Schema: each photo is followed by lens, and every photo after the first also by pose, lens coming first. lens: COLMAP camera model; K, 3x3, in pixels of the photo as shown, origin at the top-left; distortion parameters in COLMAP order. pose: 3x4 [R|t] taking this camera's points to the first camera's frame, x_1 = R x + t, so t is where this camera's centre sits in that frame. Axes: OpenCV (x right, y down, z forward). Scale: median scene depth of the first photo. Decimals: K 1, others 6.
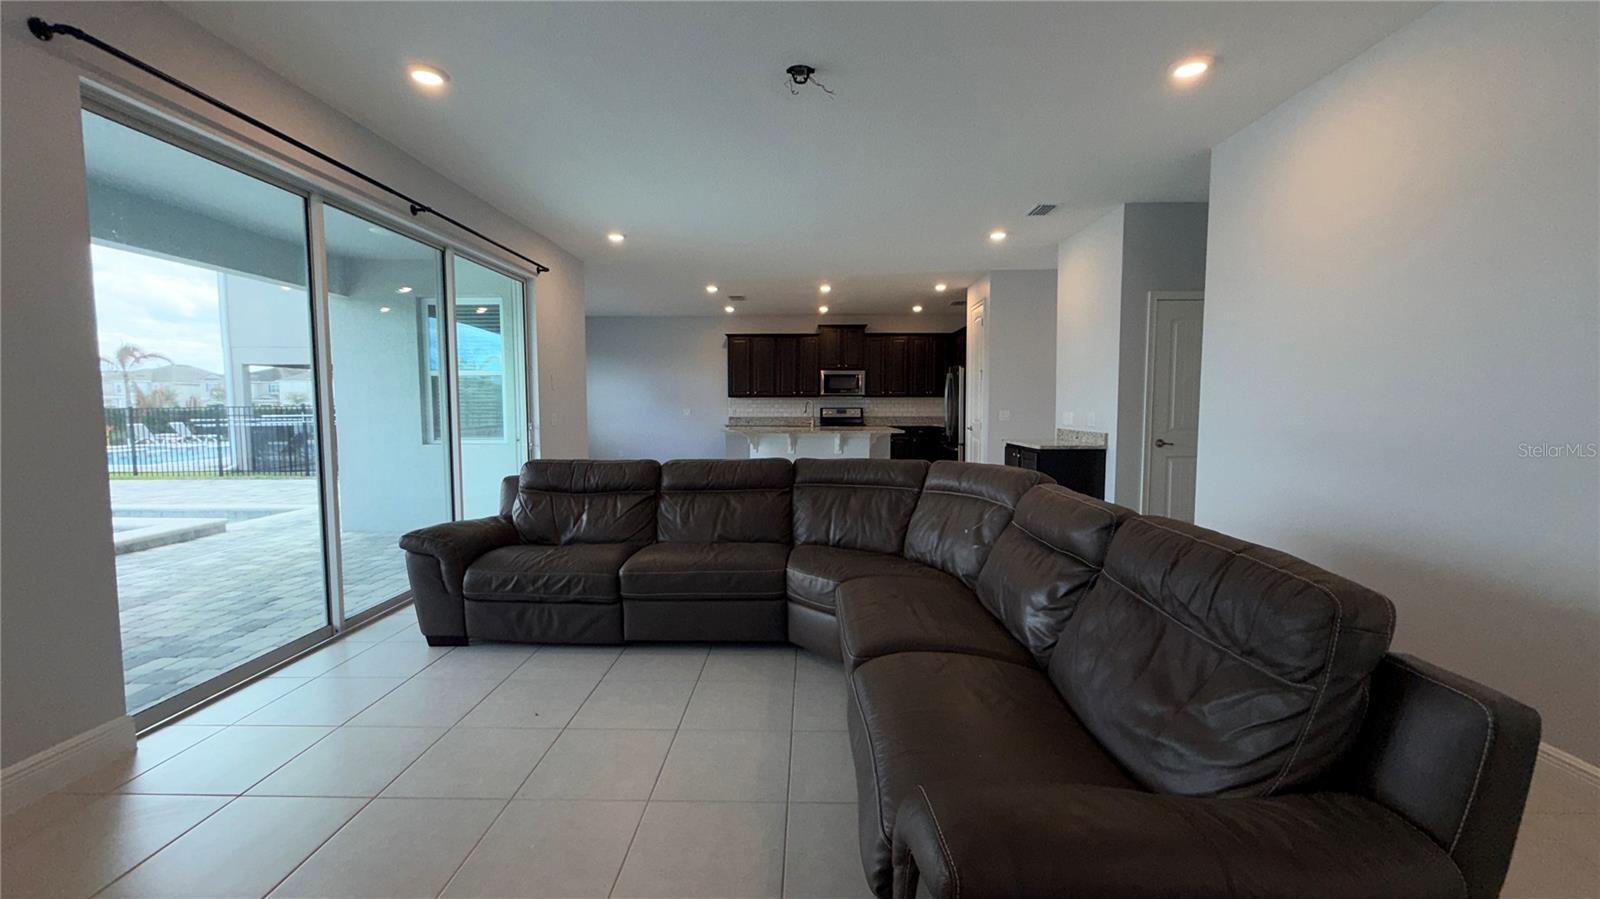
lens RADIAL K [[639.6, 0, 797.1], [0, 639.6, 447.8], [0, 0, 1]] dist [0.001990, 0.000073]
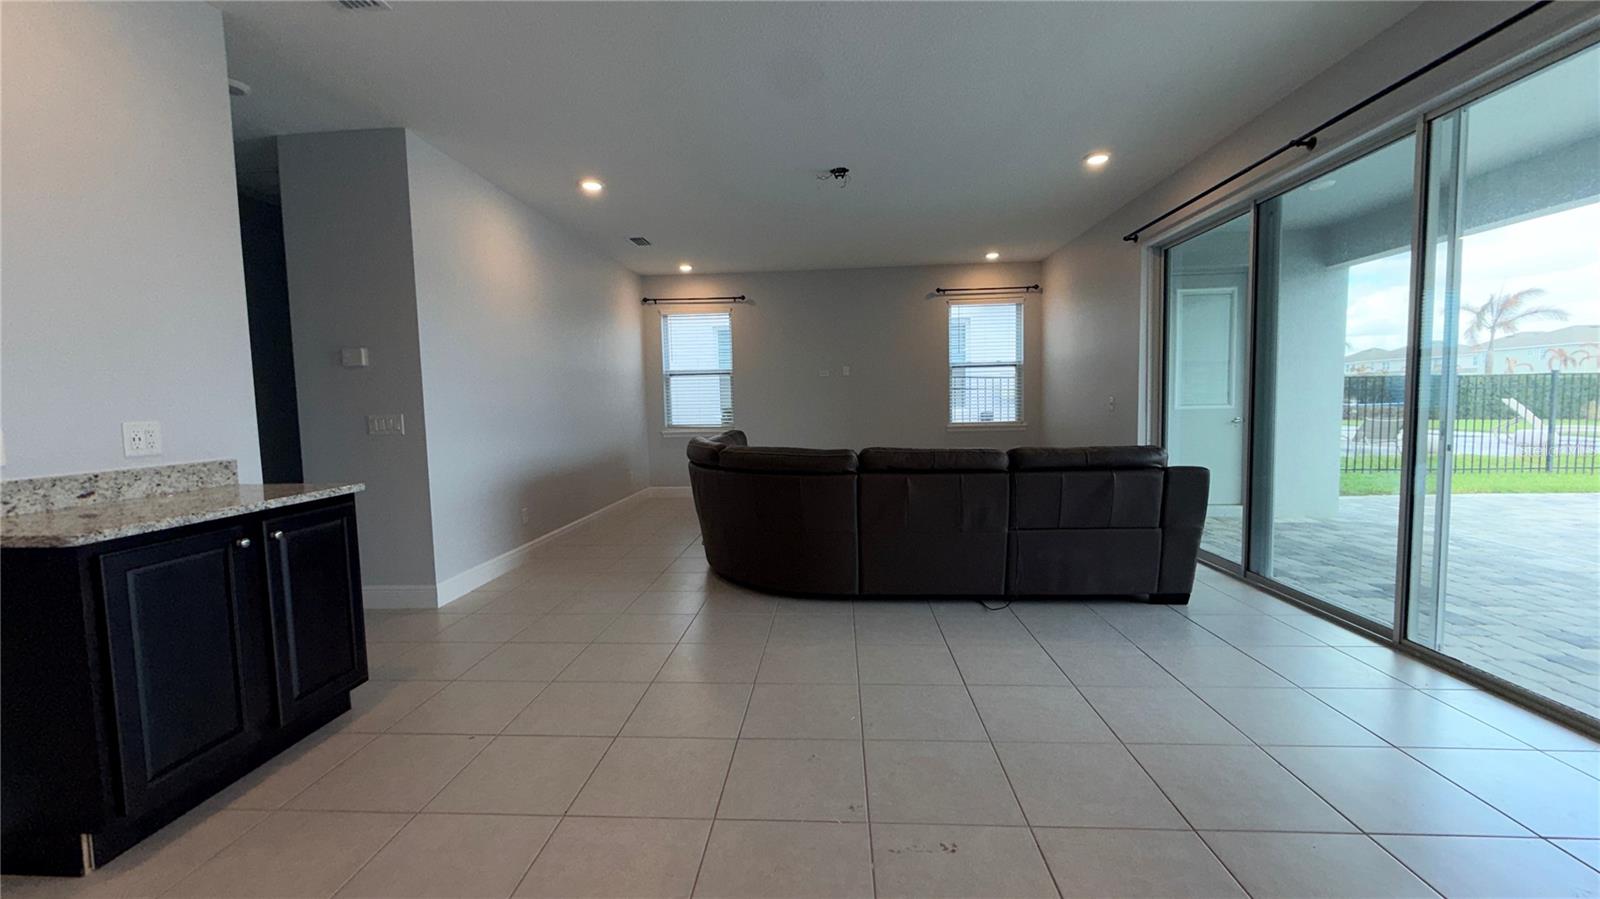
lens RADIAL K [[639.6, 0, 797.1], [0, 639.6, 447.8], [0, 0, 1]] dist [0.001990, 0.000073]
pose [[-0.998786, 0.022898, 0.043606, 0.042832], [0.029017, 0.988962, 0.145304, -0.133139], [-0.039797, 0.146393, -0.988426, 2.080565]]
